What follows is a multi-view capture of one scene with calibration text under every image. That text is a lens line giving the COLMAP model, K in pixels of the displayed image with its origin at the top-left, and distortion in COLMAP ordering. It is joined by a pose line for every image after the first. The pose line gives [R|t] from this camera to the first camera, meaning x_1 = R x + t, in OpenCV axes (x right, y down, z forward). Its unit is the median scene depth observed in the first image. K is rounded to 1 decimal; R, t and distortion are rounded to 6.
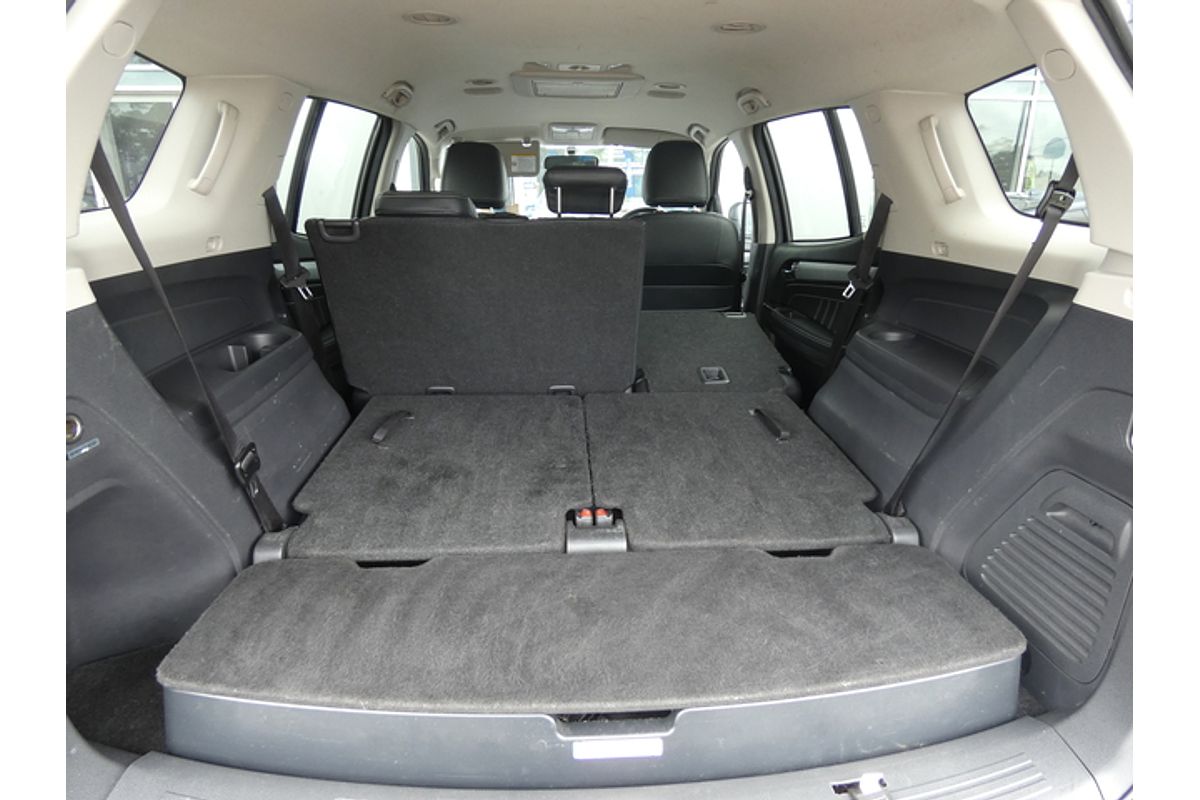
lens RADIAL K [[652.7, 0, 599.1], [0, 652.7, 394.2], [0, 0, 1]] dist [-0.001344, -0.001291]
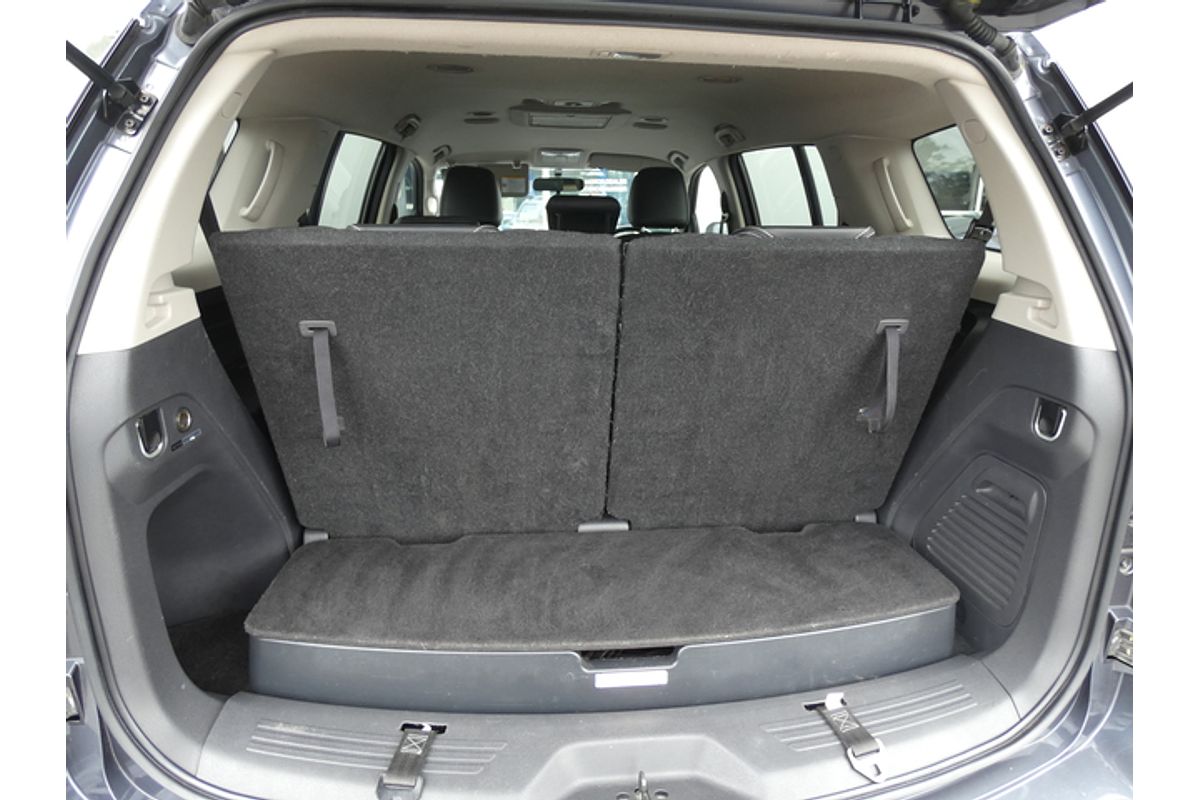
lens RADIAL K [[652.7, 0, 599.1], [0, 652.7, 394.2], [0, 0, 1]] dist [-0.001344, -0.001291]
pose [[0.999260, -0.002988, 0.038338, -0.065373], [0.003740, 0.999801, -0.019575, 0.025596], [-0.038272, 0.019704, 0.999073, -0.199179]]
